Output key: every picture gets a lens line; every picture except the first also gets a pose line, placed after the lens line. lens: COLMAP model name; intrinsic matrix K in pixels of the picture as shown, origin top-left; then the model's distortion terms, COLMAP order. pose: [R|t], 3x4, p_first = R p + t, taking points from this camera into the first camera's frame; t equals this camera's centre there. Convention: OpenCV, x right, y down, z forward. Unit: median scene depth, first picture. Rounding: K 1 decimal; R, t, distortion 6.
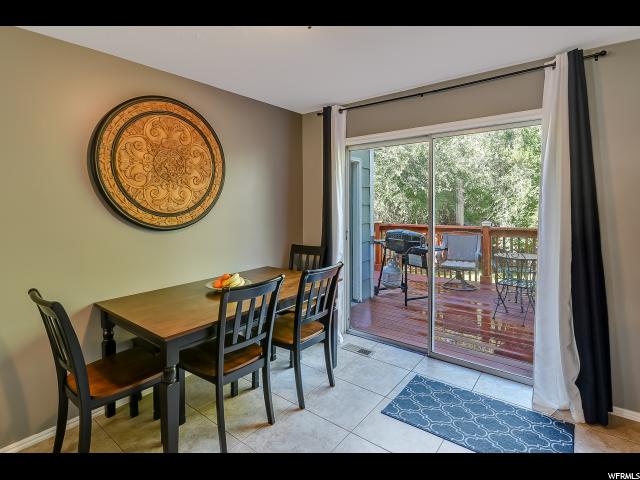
lens RADIAL K [[315.6, 0, 320.0], [0, 315.6, 240.0], [0, 0, 1]] dist [0.000020, -0.000183]
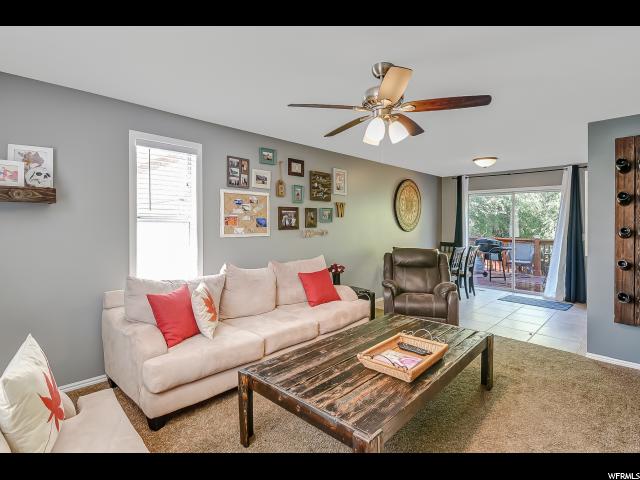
lens RADIAL K [[346.8, 0, 320.0], [0, 346.8, 240.0], [0, 0, 1]] dist [-0.001113, -0.000370]
pose [[0.997454, 0.026034, -0.066390, -0.703491], [-0.030056, 0.997726, -0.060324, 0.163485], [0.064669, 0.062166, 0.995969, -1.264758]]
